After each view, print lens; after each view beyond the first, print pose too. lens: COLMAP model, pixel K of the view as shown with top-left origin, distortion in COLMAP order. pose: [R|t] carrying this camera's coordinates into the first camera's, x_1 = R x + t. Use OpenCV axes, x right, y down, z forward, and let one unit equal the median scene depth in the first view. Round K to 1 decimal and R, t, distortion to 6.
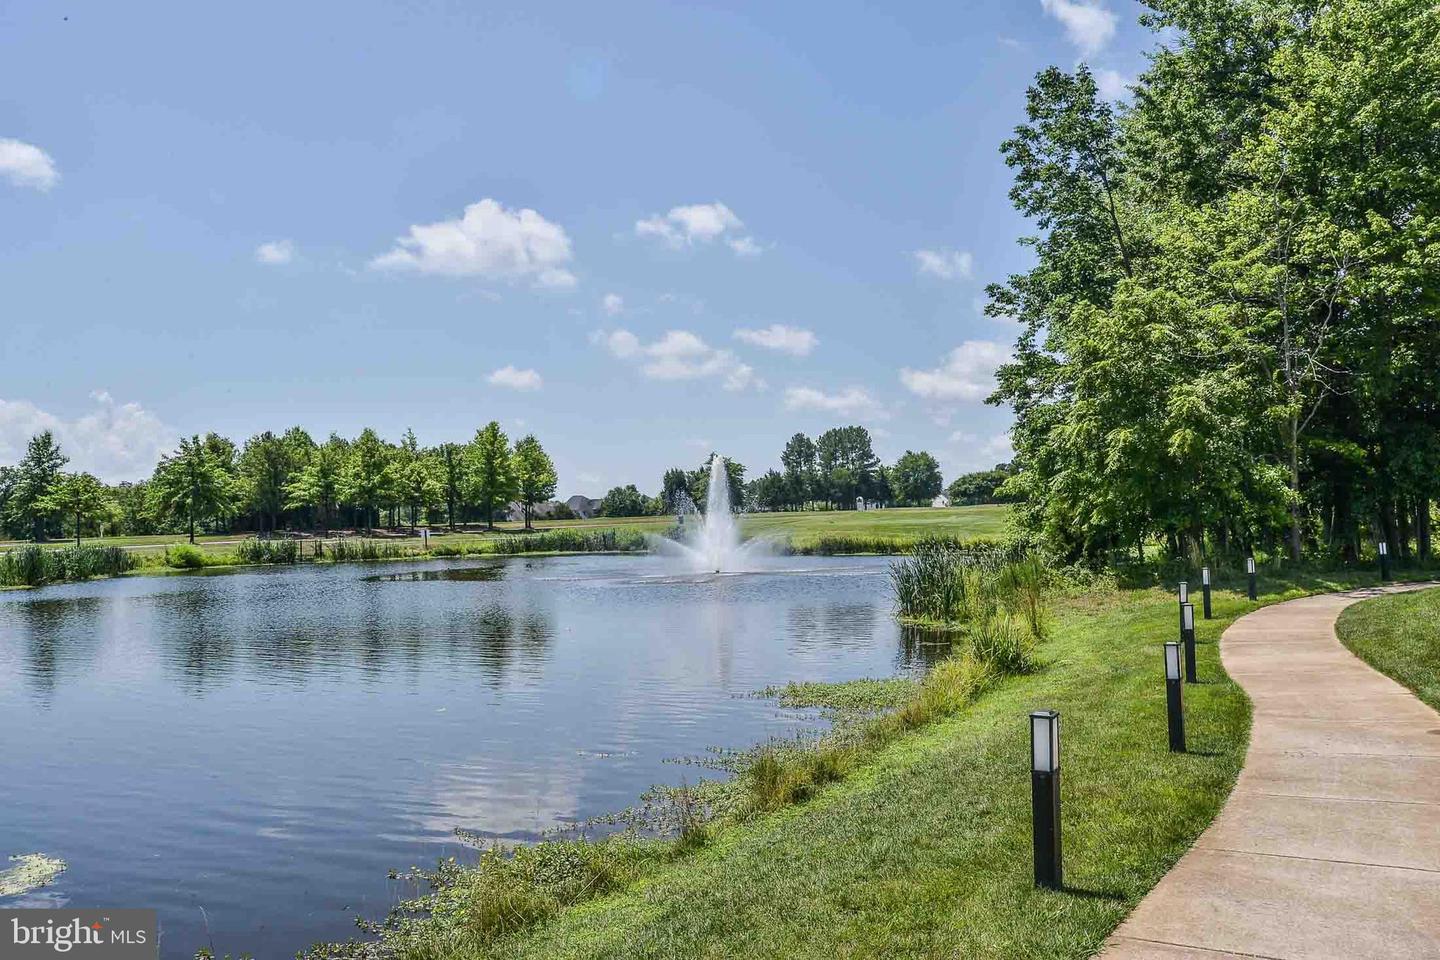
lens RADIAL K [[1302.5, 0, 680.2], [0, 1302.5, 482.6], [0, 0, 1]] dist [-0.020651, 0.012223]
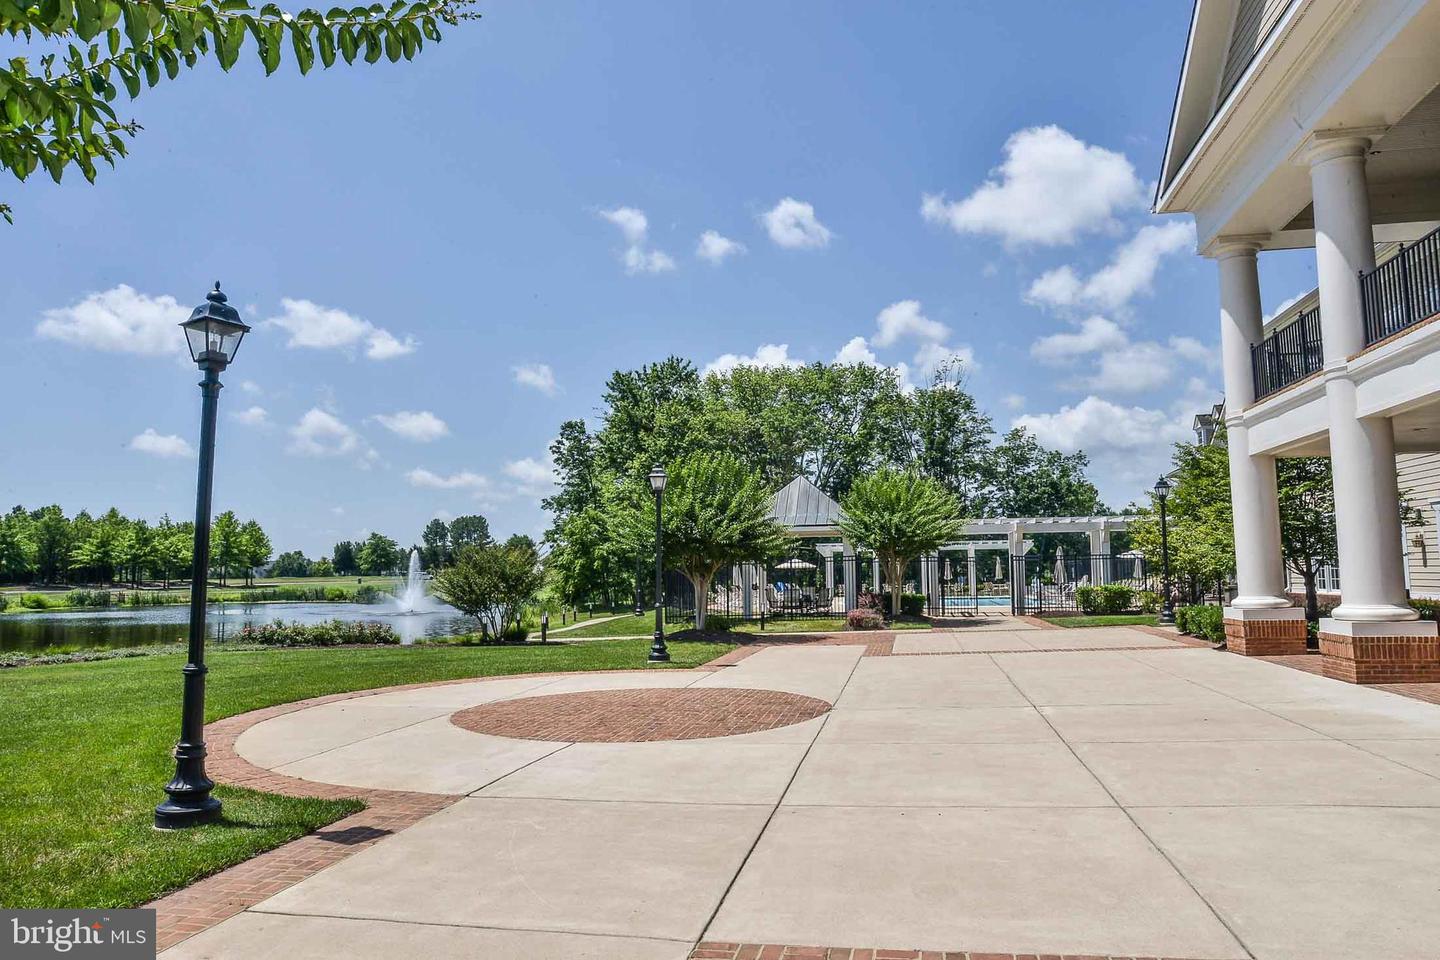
lens RADIAL K [[962.9, 0, 720.0], [0, 962.9, 480.0], [0, 0, 1]] dist [-0.033300, 0.001800]
pose [[0.926836, 0.054558, 0.371481, -0.037026], [-0.025839, 0.996309, -0.081856, -0.009212], [-0.374576, 0.066268, 0.924825, -0.221974]]
